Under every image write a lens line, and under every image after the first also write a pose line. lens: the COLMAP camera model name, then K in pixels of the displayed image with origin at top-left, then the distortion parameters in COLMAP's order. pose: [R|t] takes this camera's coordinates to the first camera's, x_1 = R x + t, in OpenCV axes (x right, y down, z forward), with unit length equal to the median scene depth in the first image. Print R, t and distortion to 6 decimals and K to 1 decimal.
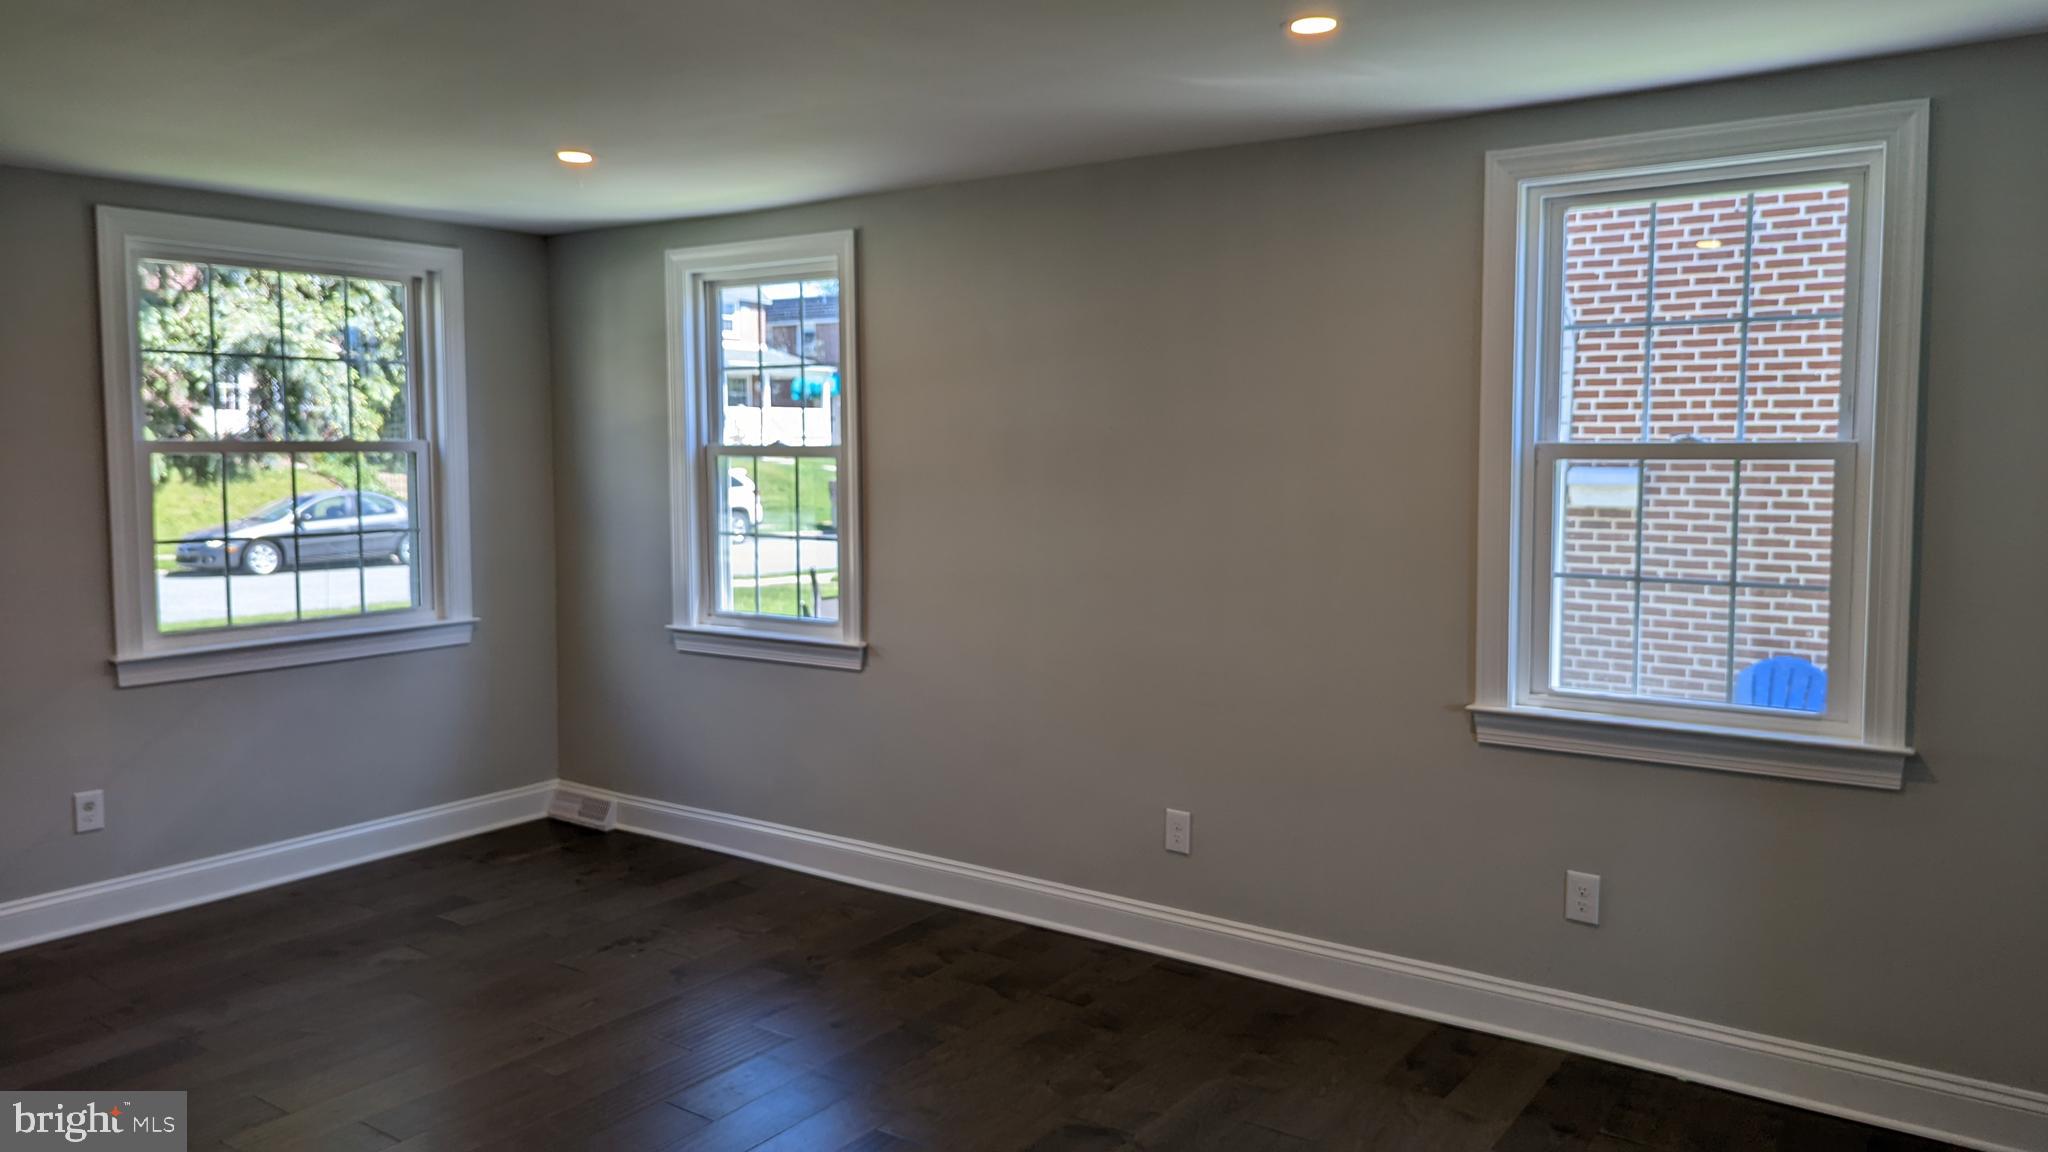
lens RADIAL K [[1458.1, 0, 1034.1], [0, 1458.1, 575.7], [0, 0, 1]] dist [0.082536, -0.083633]
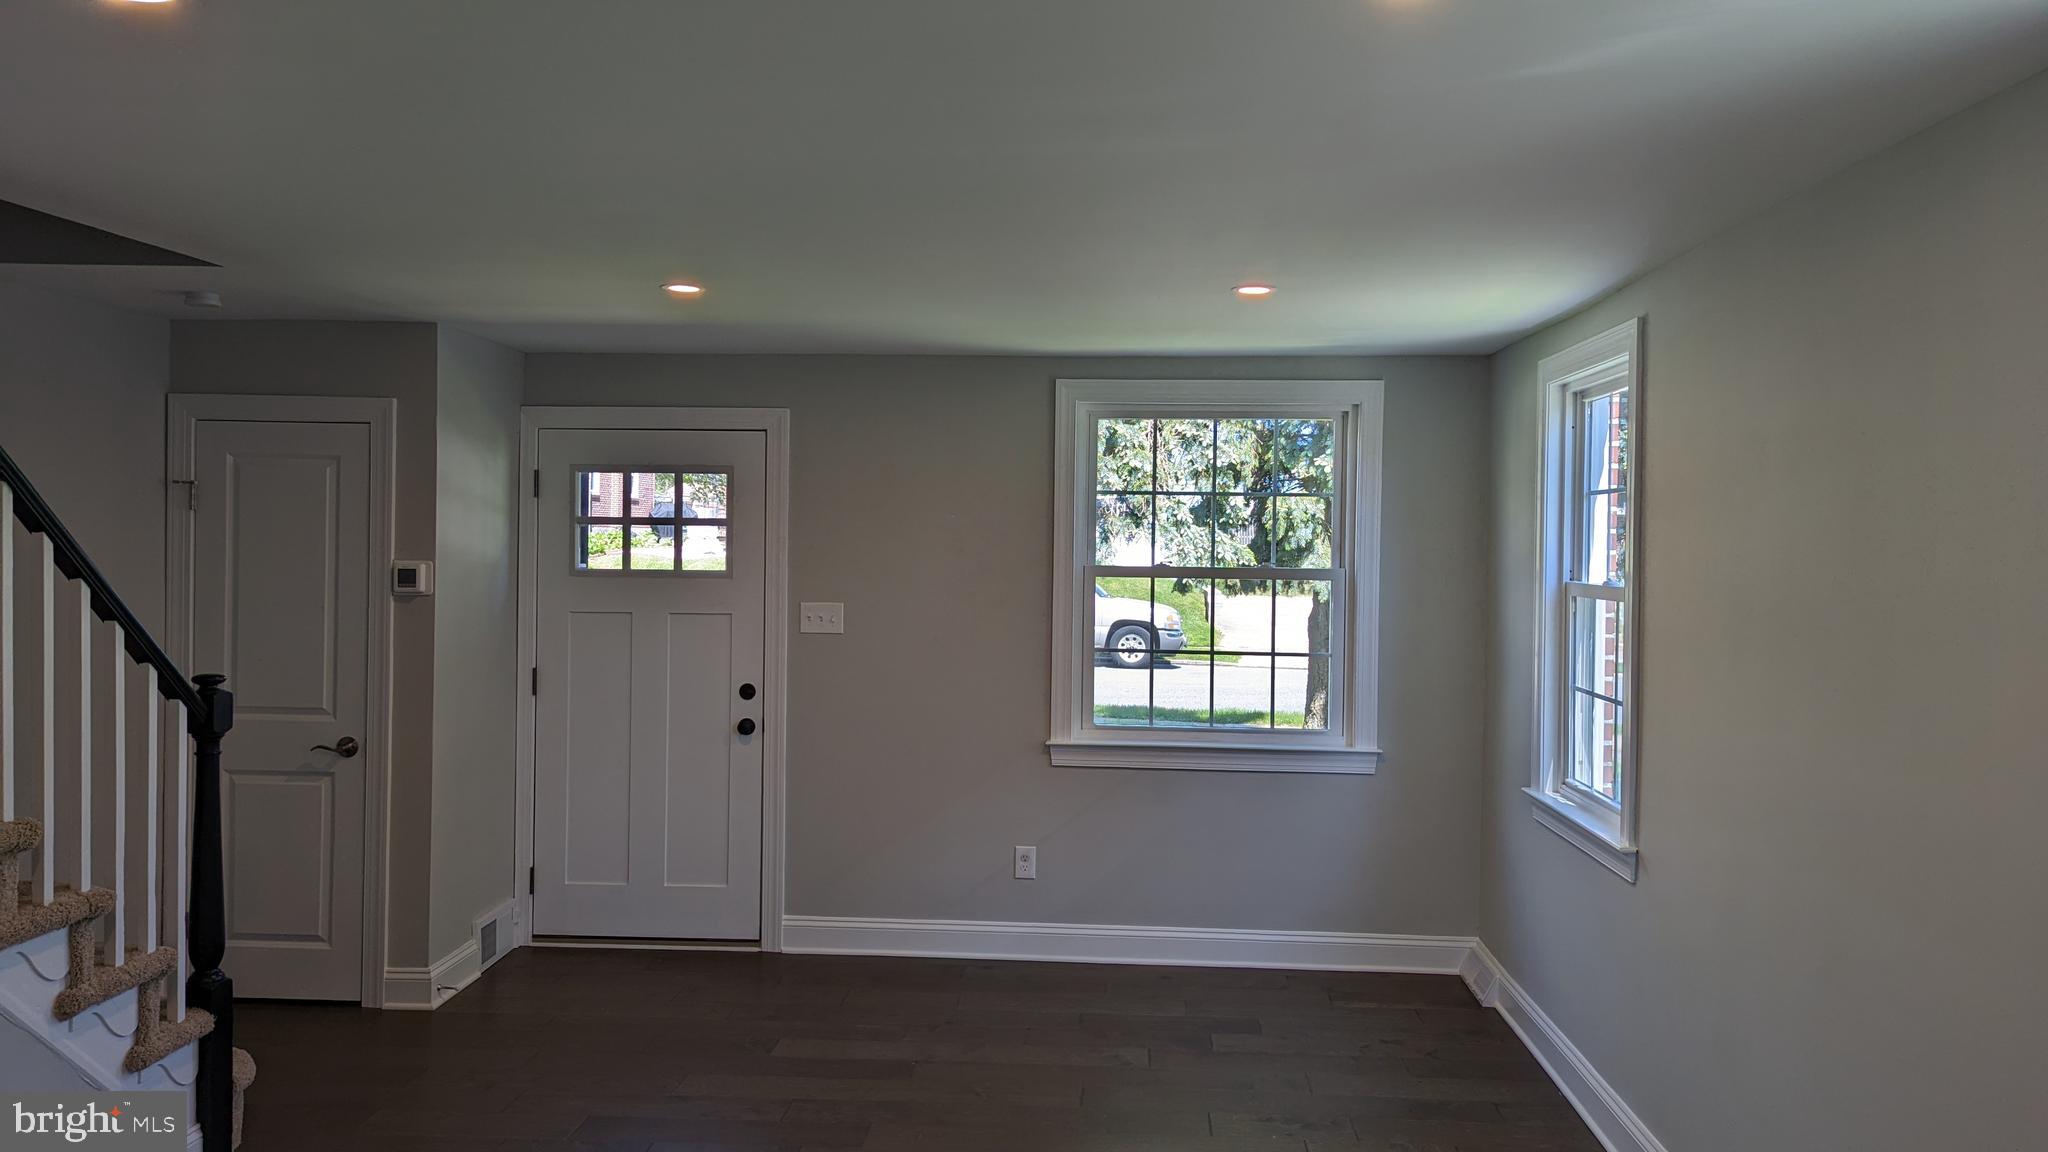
lens RADIAL K [[1458.1, 0, 1023.3], [0, 1458.1, 572.1], [0, 0, 1]] dist [0.082536, -0.083633]
pose [[0.533897, 0.028849, -0.845057, 0.363191], [-0.093687, 0.995282, -0.025213, -0.048249], [0.840343, 0.092632, 0.534081, 0.303880]]
